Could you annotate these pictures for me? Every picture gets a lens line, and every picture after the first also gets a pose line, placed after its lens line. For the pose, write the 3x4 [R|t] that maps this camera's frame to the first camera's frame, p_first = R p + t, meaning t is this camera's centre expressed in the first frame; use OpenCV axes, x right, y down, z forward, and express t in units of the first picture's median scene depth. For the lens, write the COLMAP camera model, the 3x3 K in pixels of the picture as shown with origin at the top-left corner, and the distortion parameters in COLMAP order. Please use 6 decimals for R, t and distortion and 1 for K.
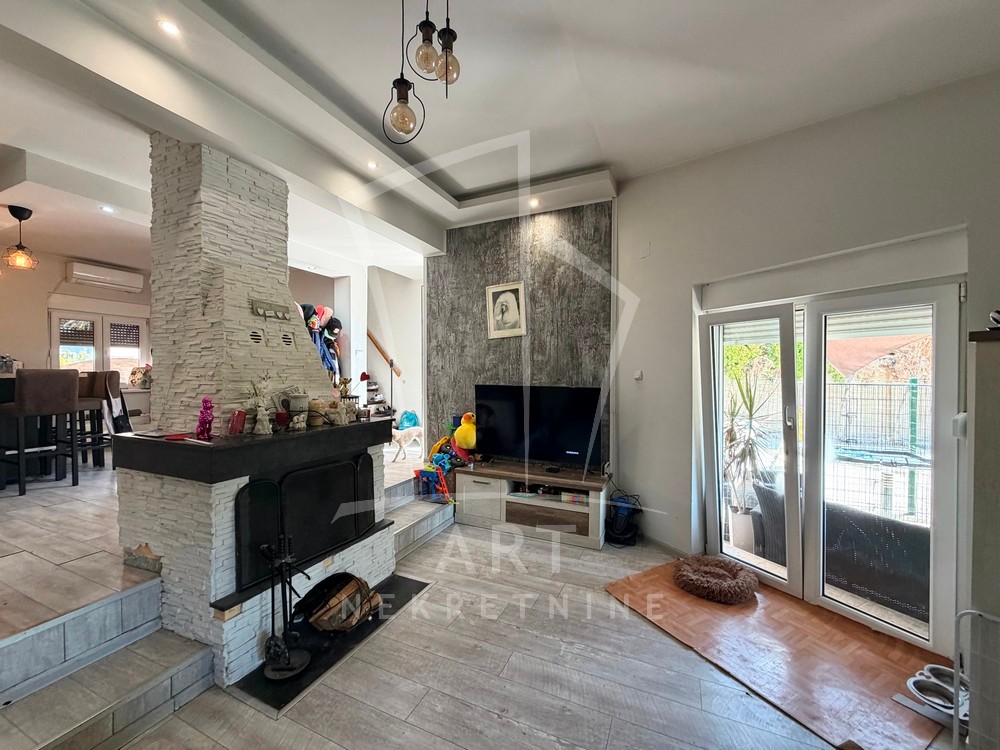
lens RADIAL K [[397.9, 0, 493.1], [0, 397.9, 374.7], [0, 0, 1]] dist [0.000943, -0.000455]
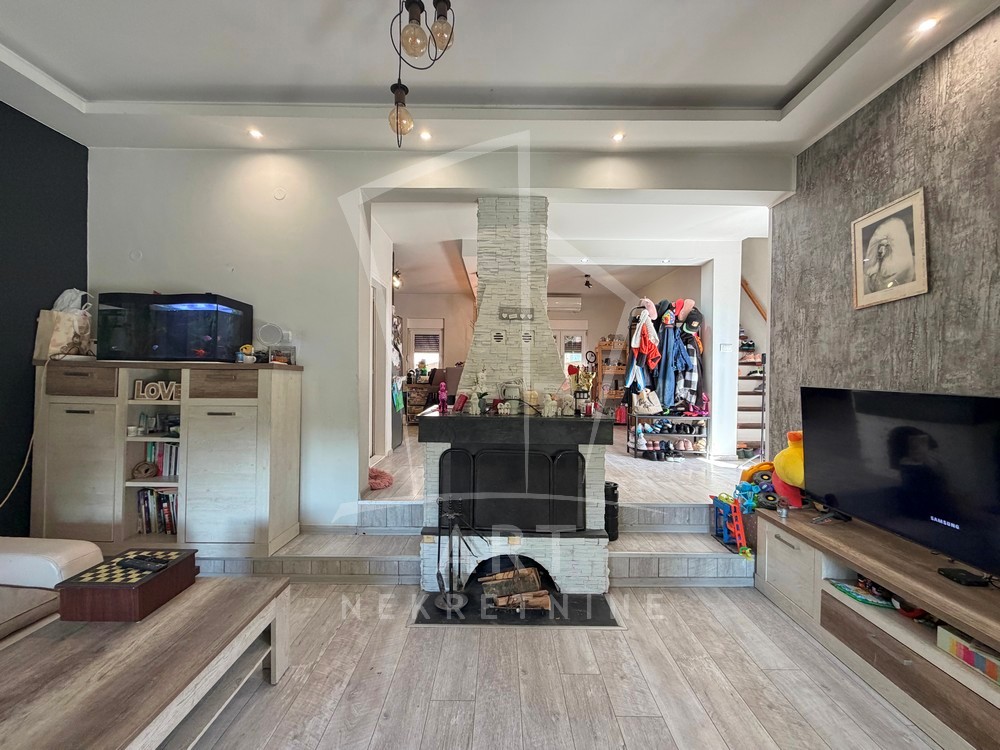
lens RADIAL K [[397.9, 0, 497.5], [0, 397.9, 374.4], [0, 0, 1]] dist [0.000943, -0.000455]
pose [[0.417415, 0.006370, -0.908693, 0.309434], [-0.014362, 0.999897, 0.000413, 0.012196], [0.908602, 0.012878, 0.417464, 0.287890]]
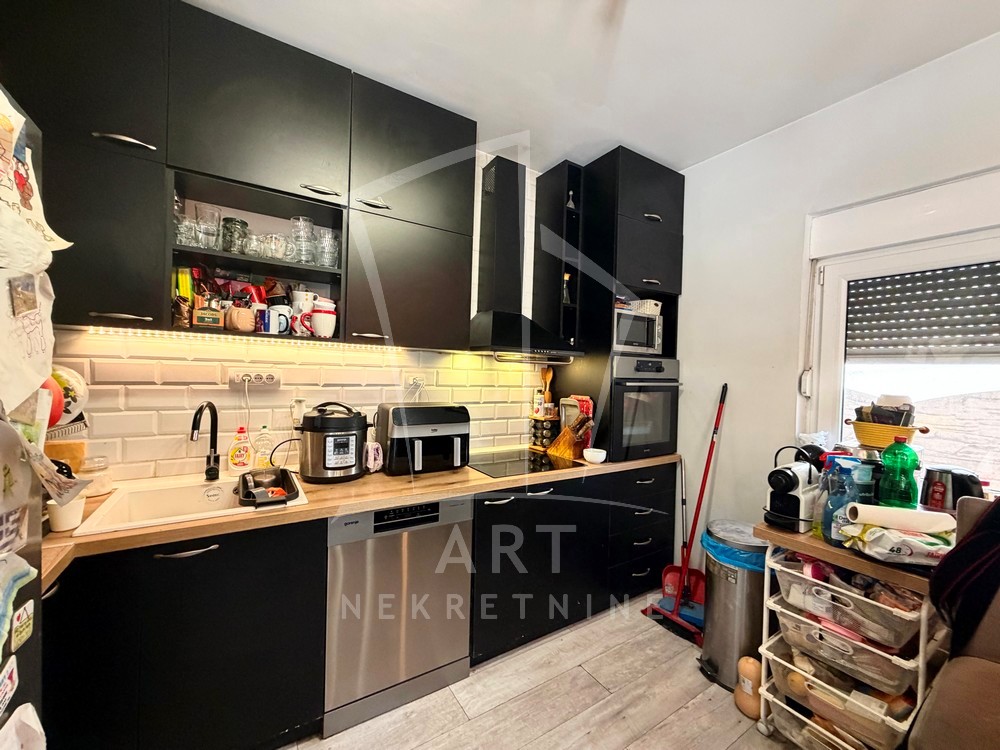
lens RADIAL K [[397.9, 0, 499.5], [0, 397.9, 374.4], [0, 0, 1]] dist [0.000943, -0.000455]
pose [[-0.536902, -0.006203, -0.843622, -1.092753], [-0.035021, 0.999275, 0.014940, -0.066240], [0.842918, 0.037566, -0.536730, 0.656221]]
